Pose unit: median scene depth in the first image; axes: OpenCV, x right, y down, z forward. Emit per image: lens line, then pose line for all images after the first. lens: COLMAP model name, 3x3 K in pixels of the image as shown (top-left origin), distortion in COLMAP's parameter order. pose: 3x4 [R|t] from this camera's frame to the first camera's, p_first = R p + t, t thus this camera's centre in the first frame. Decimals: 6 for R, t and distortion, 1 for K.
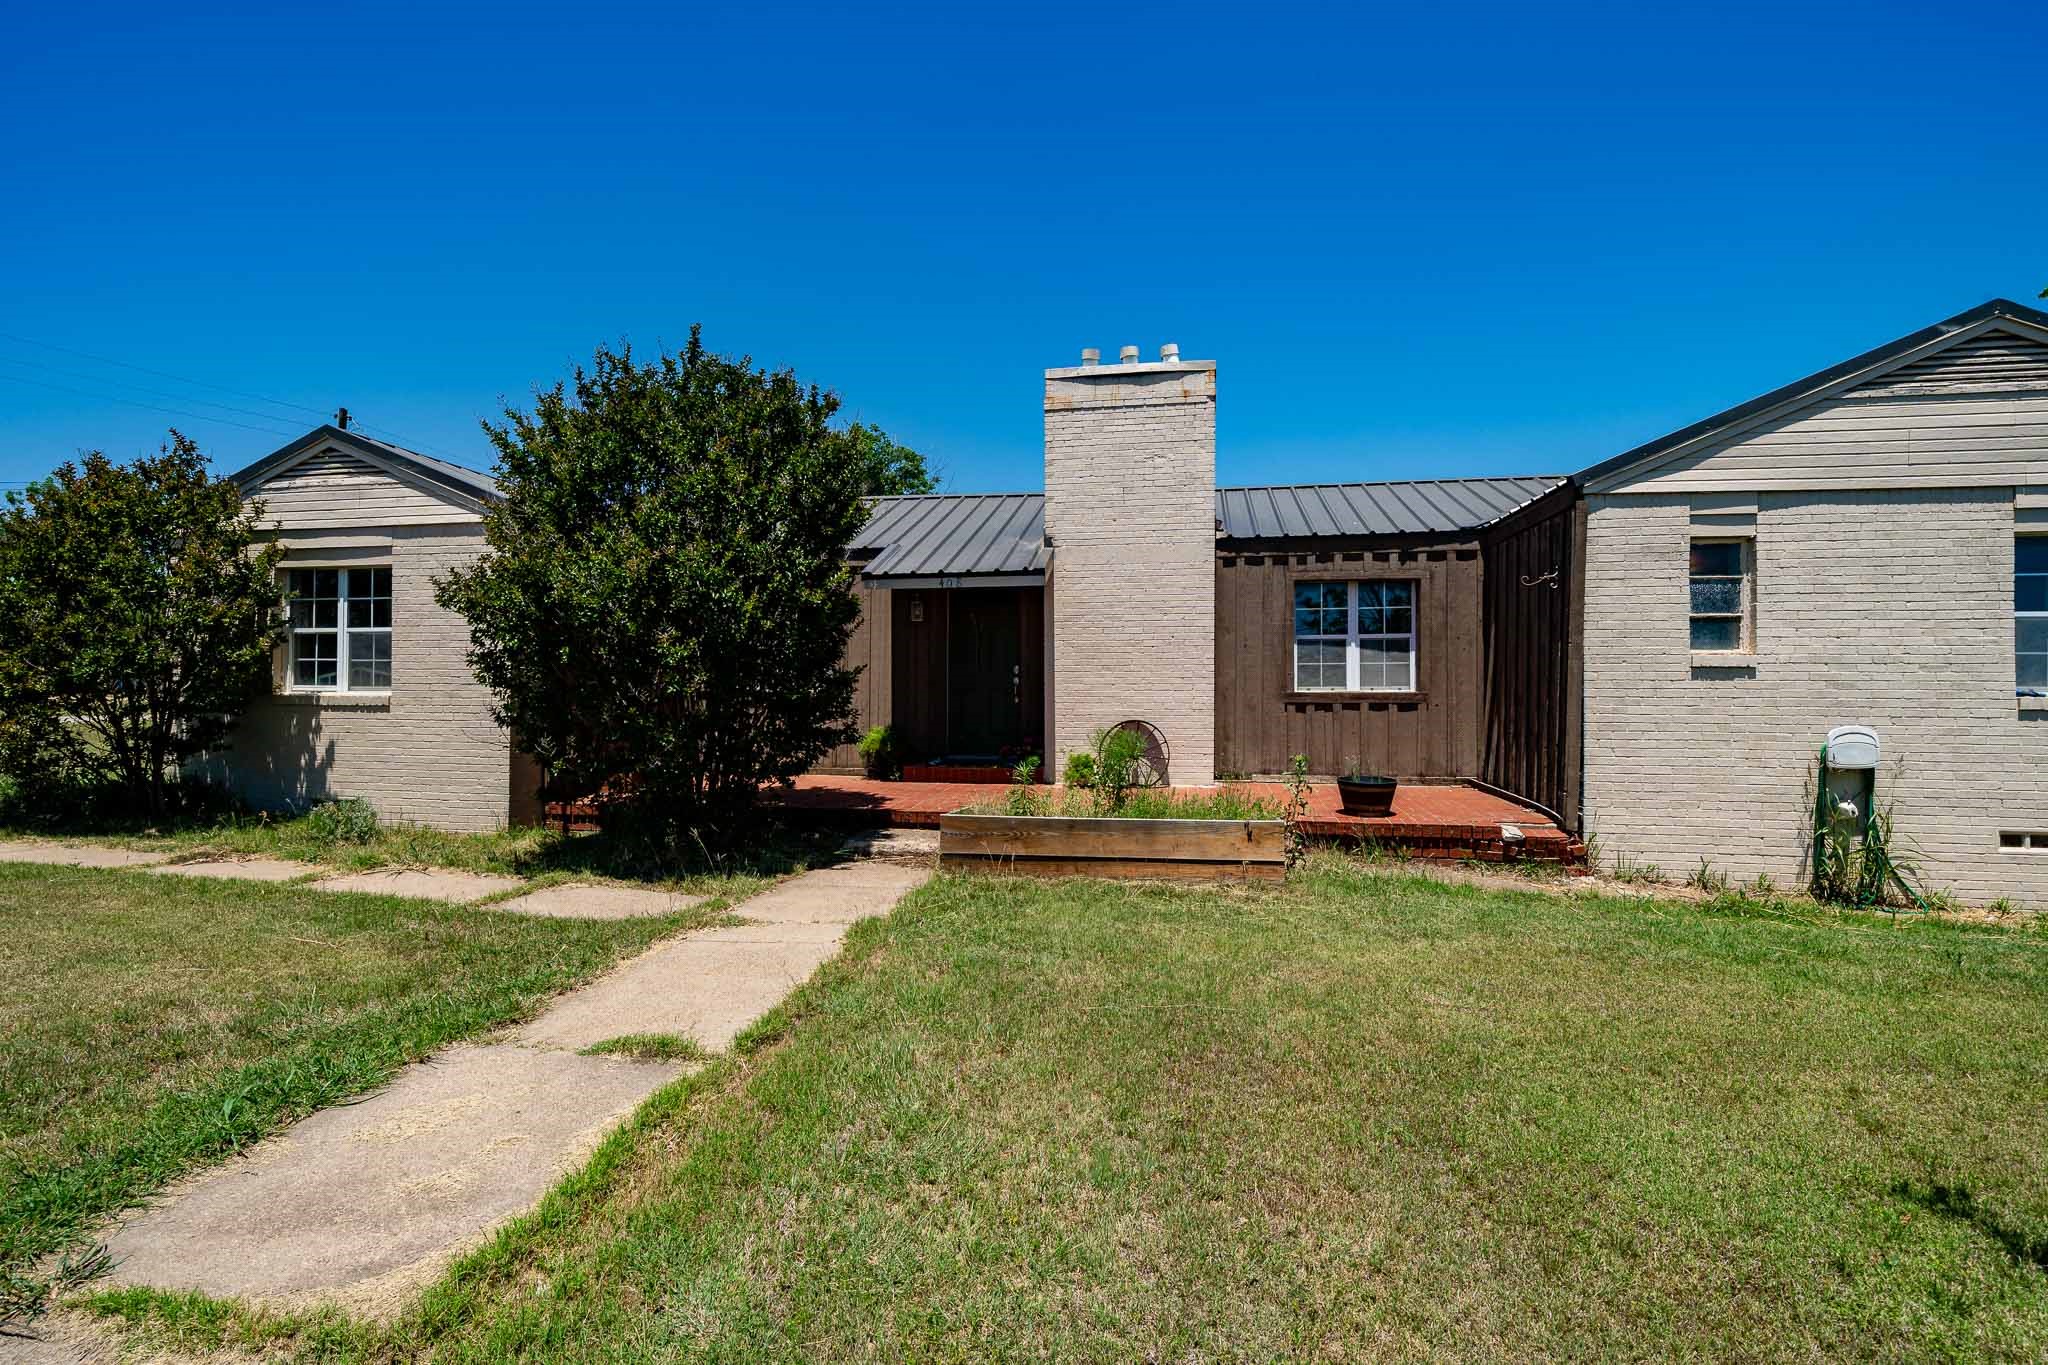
lens RADIAL K [[953.3, 0, 1025.0], [0, 953.3, 679.9], [0, 0, 1]] dist [-0.001381, -0.000466]
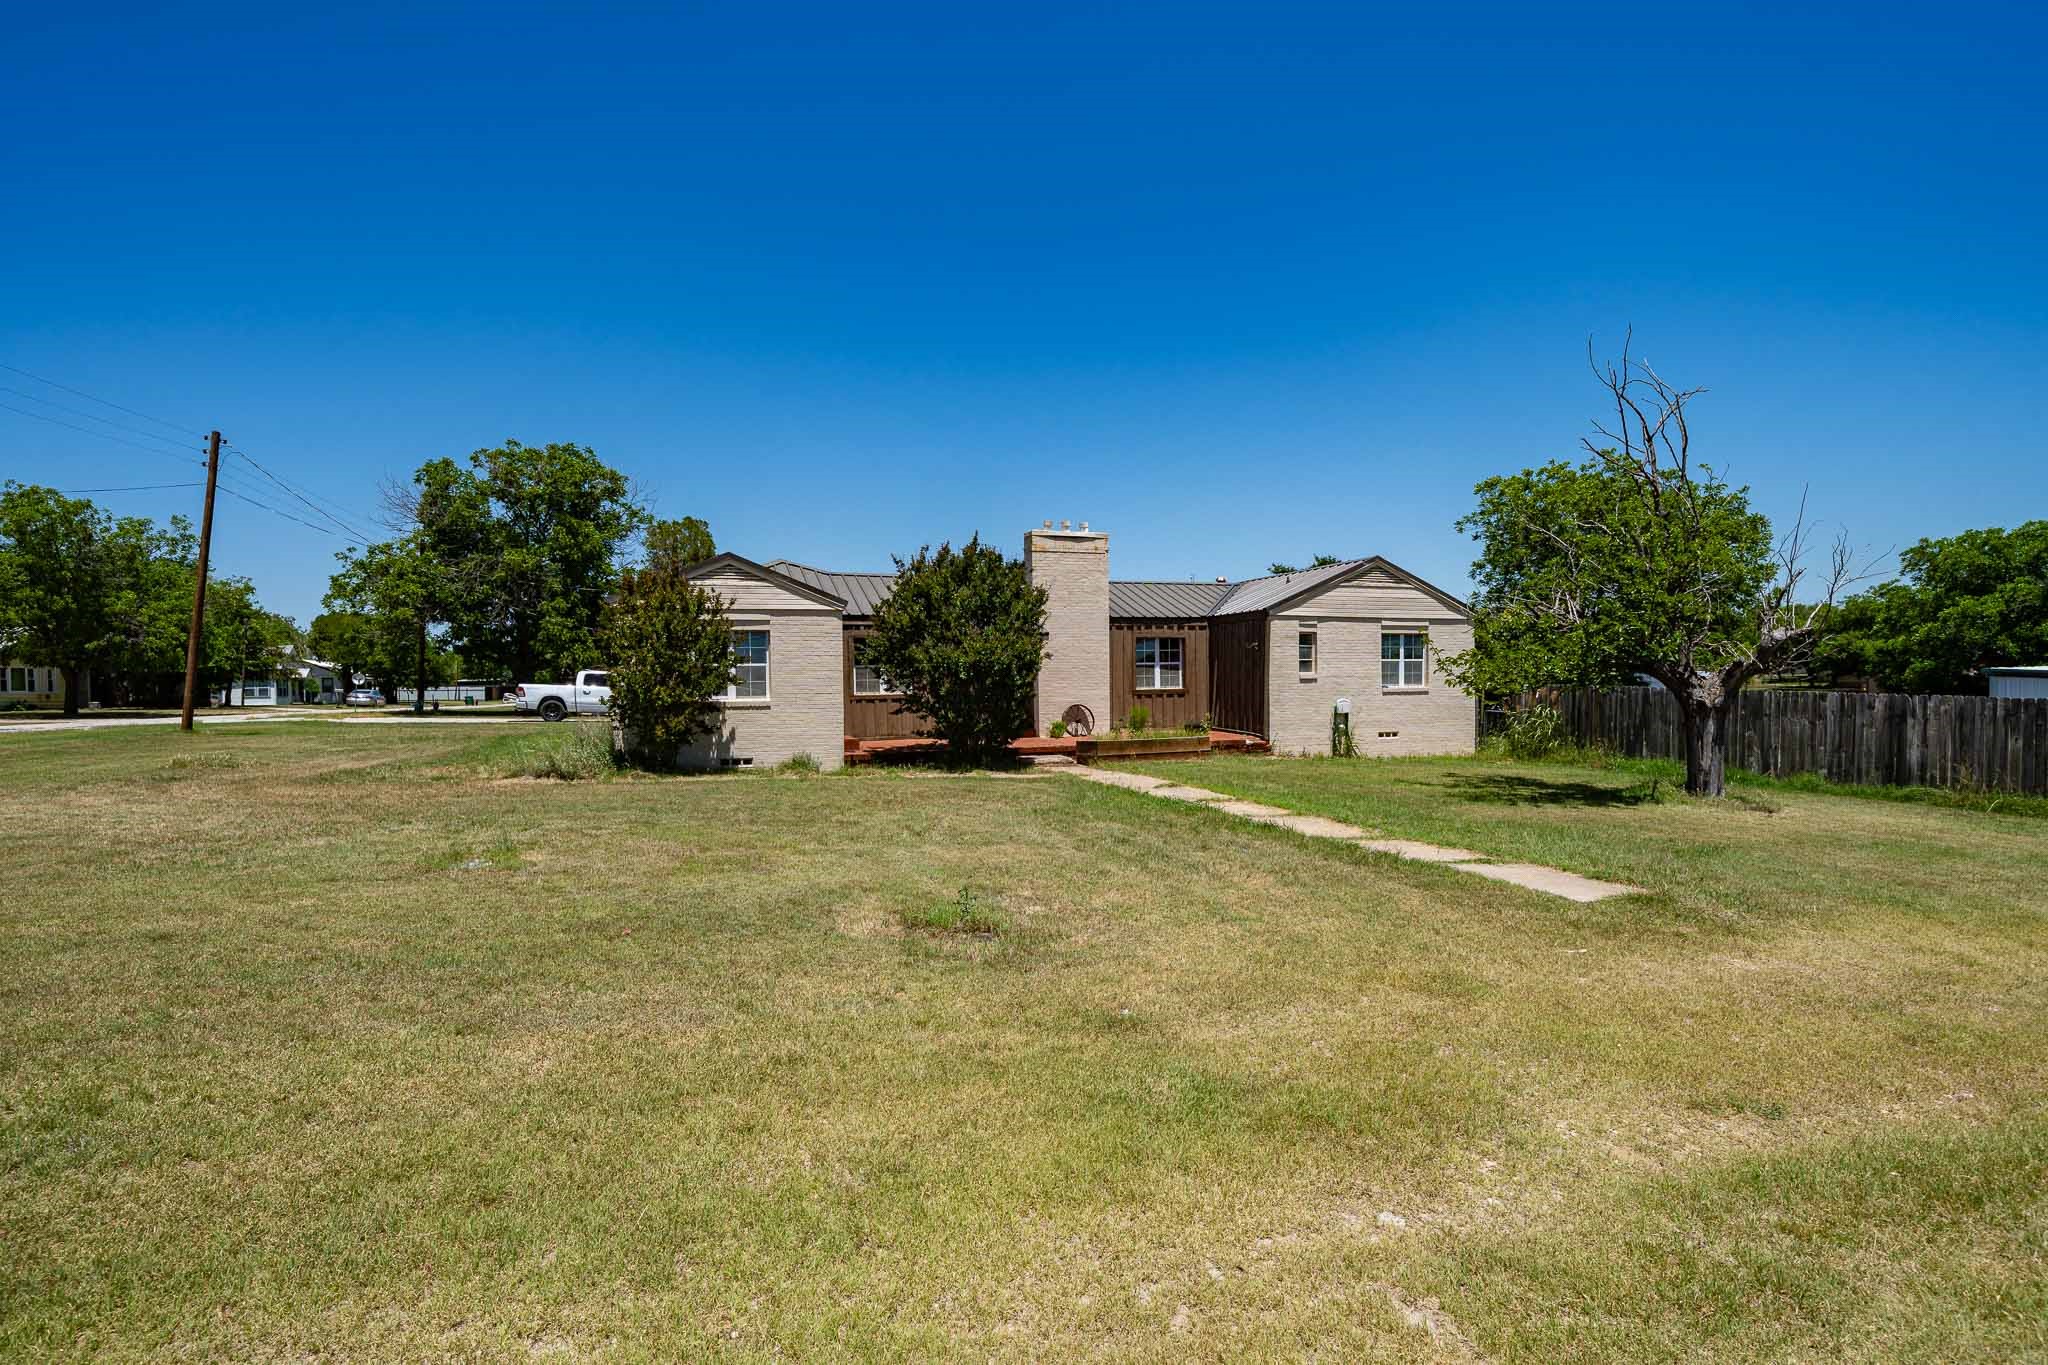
lens RADIAL K [[953.3, 0, 1023.2], [0, 953.3, 679.4], [0, 0, 1]] dist [-0.001381, -0.000466]
pose [[0.867131, -0.013329, 0.497903, -1.158200], [0.009081, 0.999899, 0.010953, -0.041270], [-0.497998, -0.004976, 0.867164, -0.843197]]
